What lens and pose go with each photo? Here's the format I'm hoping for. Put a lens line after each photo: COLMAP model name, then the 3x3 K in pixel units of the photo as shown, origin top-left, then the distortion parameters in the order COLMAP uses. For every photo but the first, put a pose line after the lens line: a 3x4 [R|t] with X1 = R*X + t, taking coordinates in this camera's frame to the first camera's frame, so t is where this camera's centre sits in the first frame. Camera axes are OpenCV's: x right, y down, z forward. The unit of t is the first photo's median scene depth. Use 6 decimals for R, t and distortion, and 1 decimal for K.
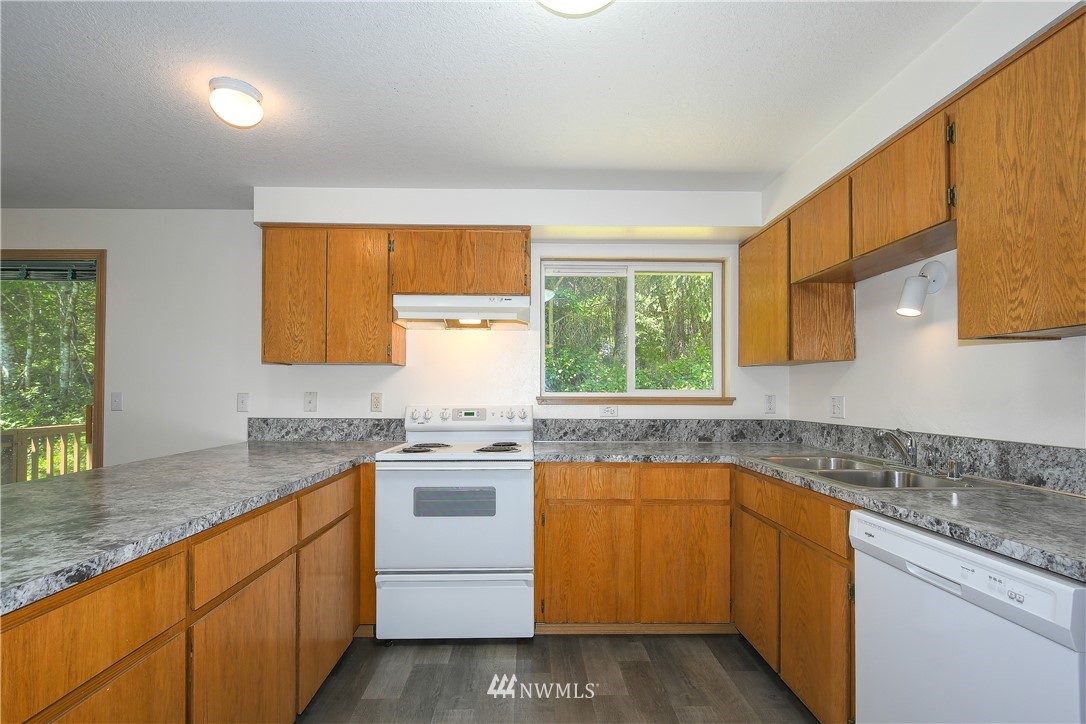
lens RADIAL K [[483.2, 0, 536.3], [0, 483.2, 385.1], [0, 0, 1]] dist [0.001442, 0.000020]
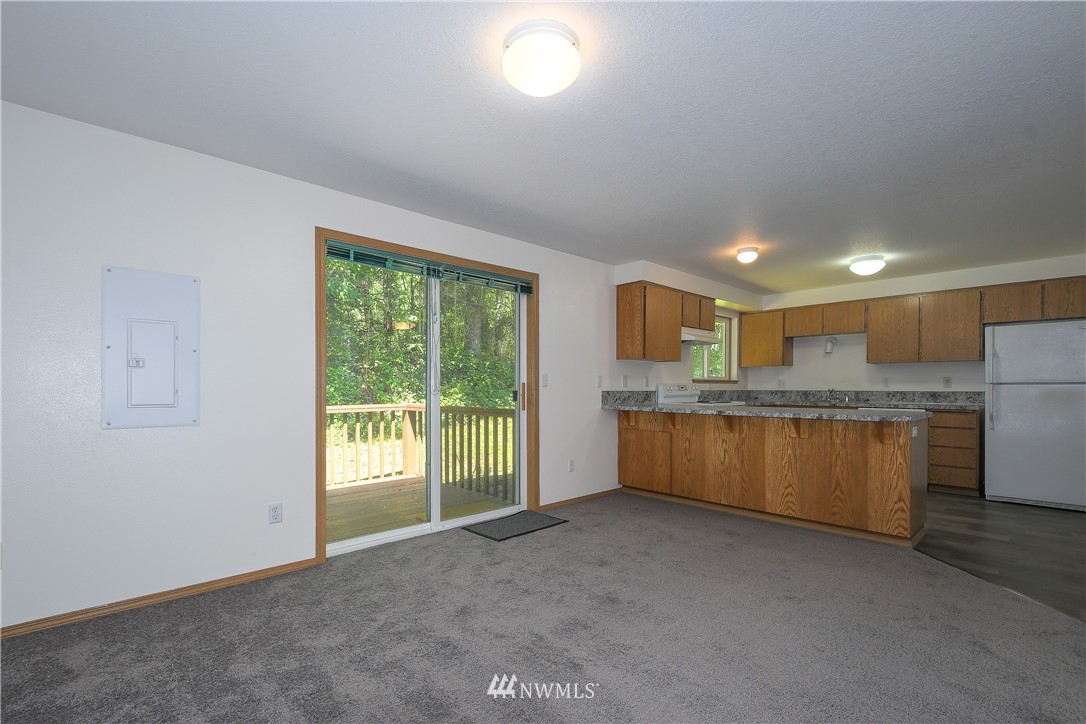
lens RADIAL K [[464.1, 0, 542.1], [0, 464.1, 388.0], [0, 0, 1]] dist [-0.018834, -0.000127]
pose [[0.759491, -0.005466, 0.650495, -1.775467], [-0.013436, 0.999620, 0.024087, 0.022889], [-0.650380, -0.027034, 0.759128, -0.058842]]
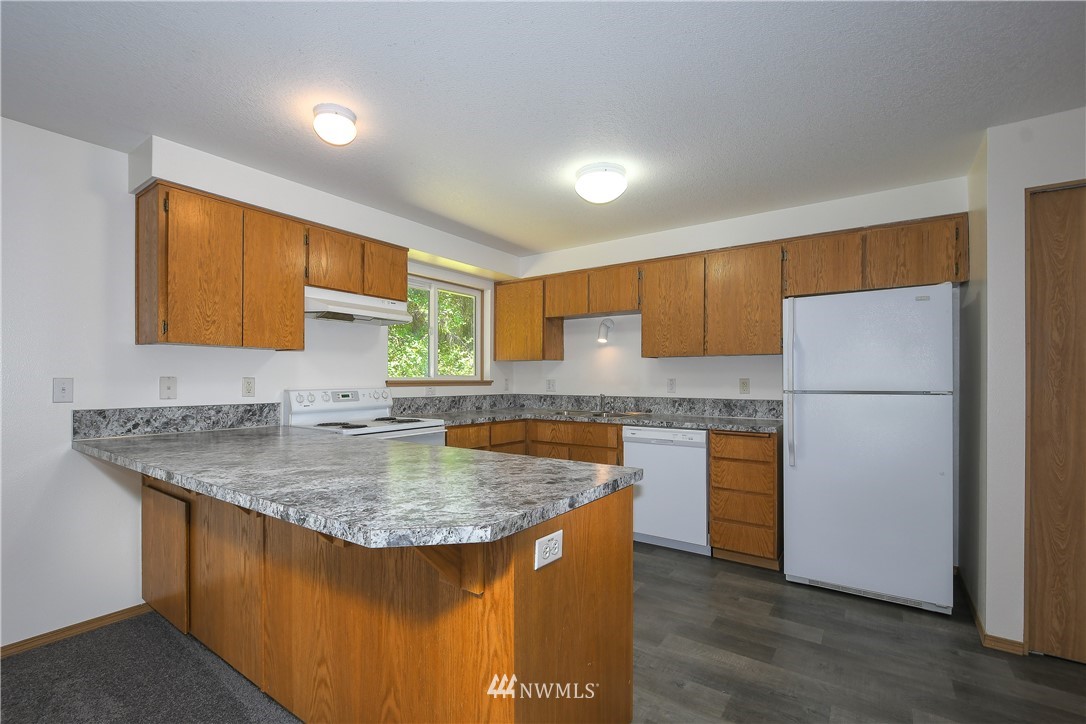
lens RADIAL K [[473.5, 0, 541.1], [0, 473.5, 378.6], [0, 0, 1]] dist [-0.001562, -0.000371]
pose [[0.591583, -0.002386, 0.806240, -0.761274], [-0.016732, 0.999744, 0.015236, -0.006212], [-0.806070, -0.022504, 0.591392, -0.038223]]
